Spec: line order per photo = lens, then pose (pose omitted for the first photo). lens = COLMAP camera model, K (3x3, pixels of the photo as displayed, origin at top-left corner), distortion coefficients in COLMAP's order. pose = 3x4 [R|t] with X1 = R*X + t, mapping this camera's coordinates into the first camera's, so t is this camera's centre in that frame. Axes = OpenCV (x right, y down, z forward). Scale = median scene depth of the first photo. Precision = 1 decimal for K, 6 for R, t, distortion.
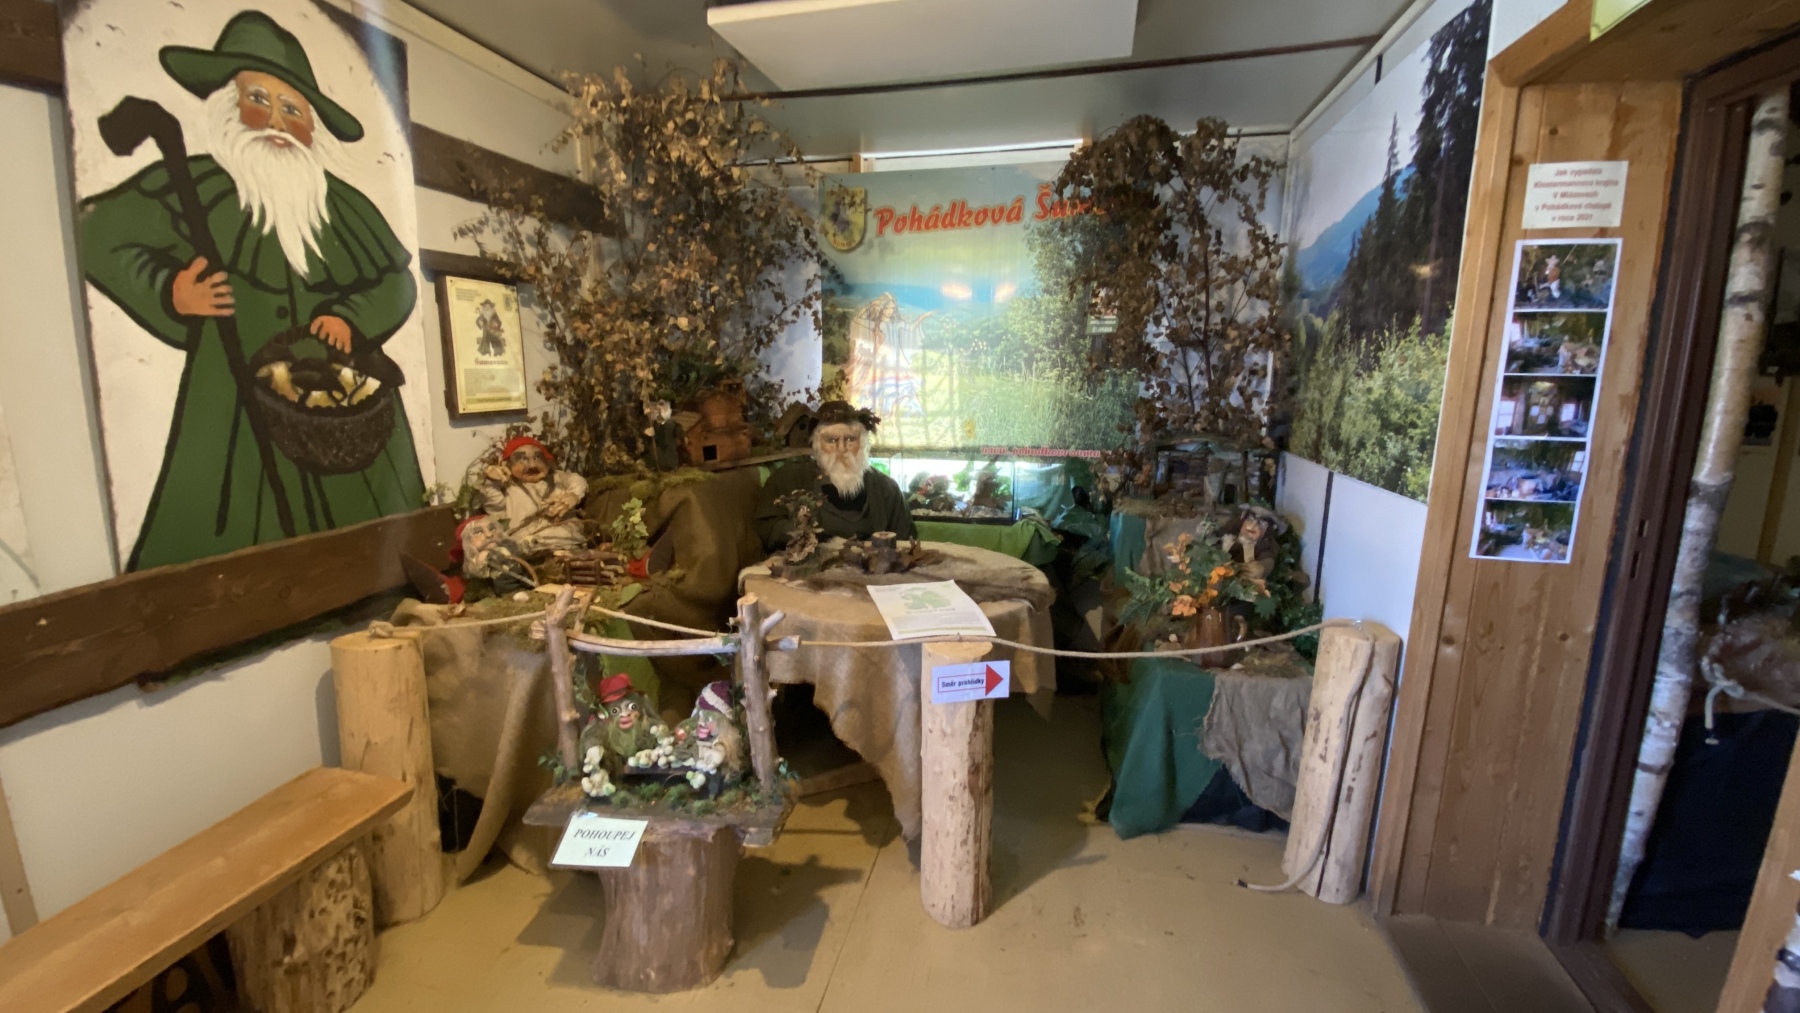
lens RADIAL K [[671.3, 0, 900.0], [0, 671.3, 506.5], [0, 0, 1]] dist [0.000367, -0.000009]
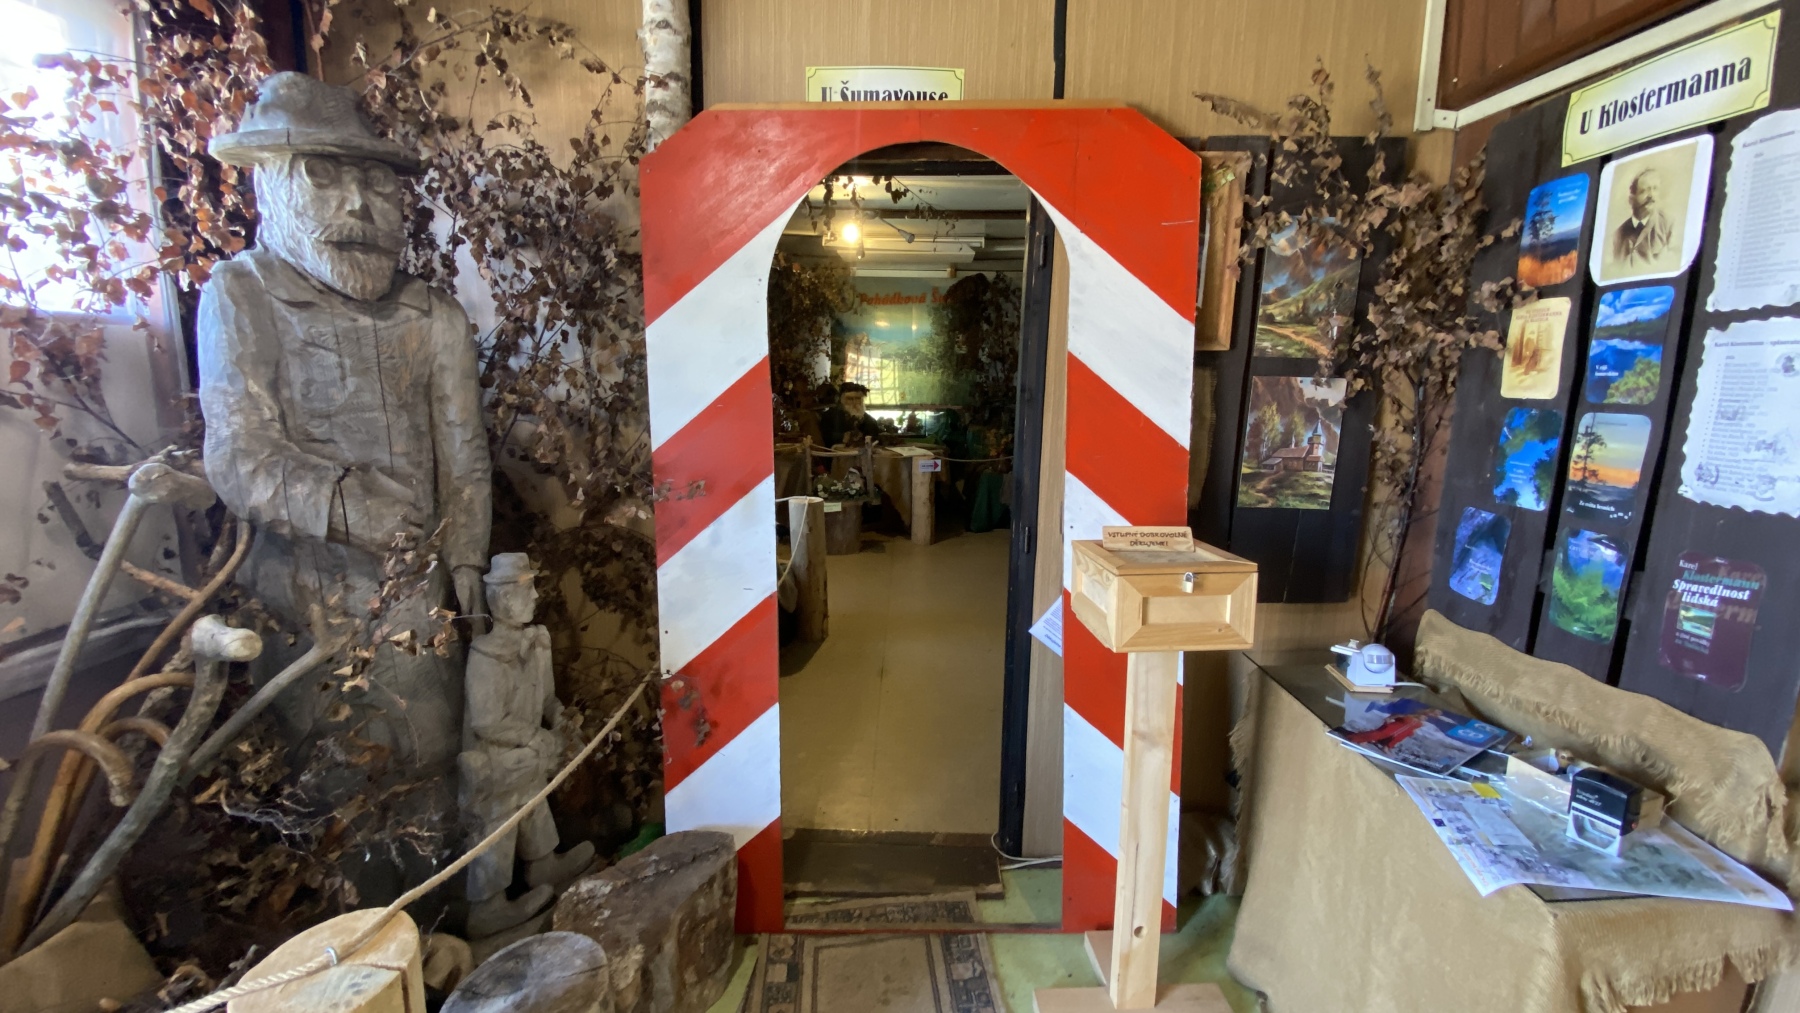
lens RADIAL K [[671.3, 0, 900.0], [0, 671.3, 506.5], [0, 0, 1]] dist [0.000367, -0.000009]
pose [[0.975412, -0.030271, 0.218302, -0.413063], [0.028915, 0.999538, 0.009404, 0.233555], [-0.218486, -0.002861, 0.975836, -1.179049]]
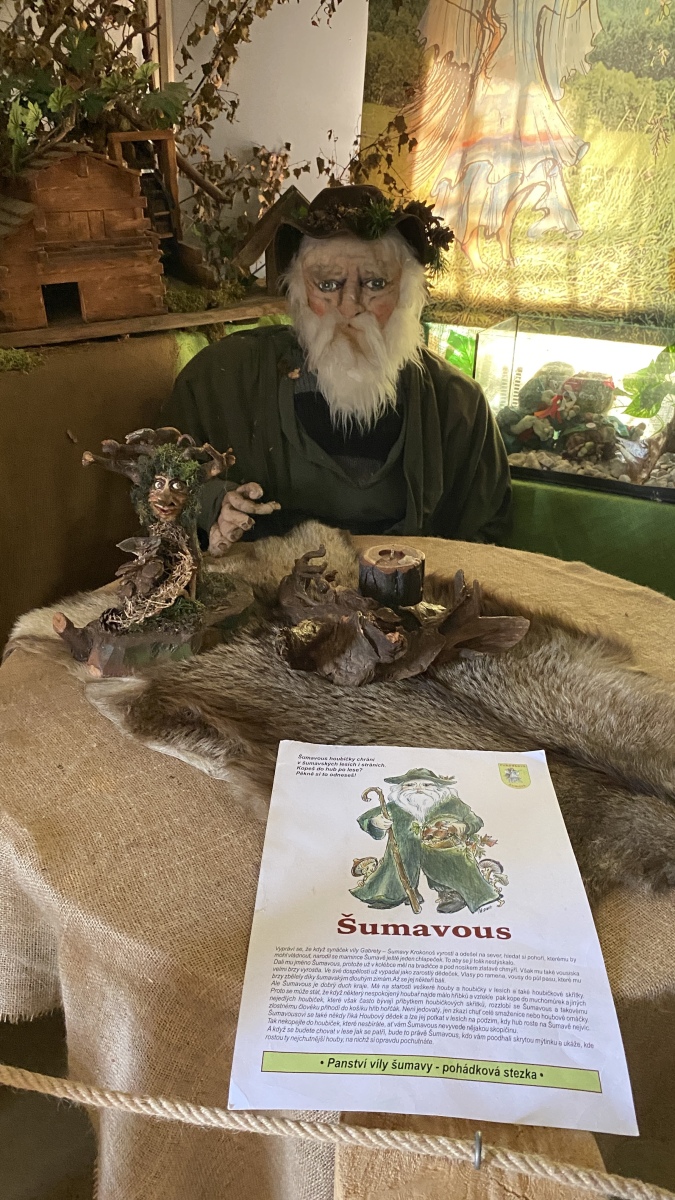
lens RADIAL K [[907.5, 0, 337.5], [0, 907.5, 600.0], [0, 0, 1]] dist [0.044749, -0.081560]
pose [[0.969267, 0.121732, -0.213781, 0.044579], [-0.066201, 0.966003, 0.249913, -0.045653], [0.236935, -0.228080, 0.944373, 0.375400]]
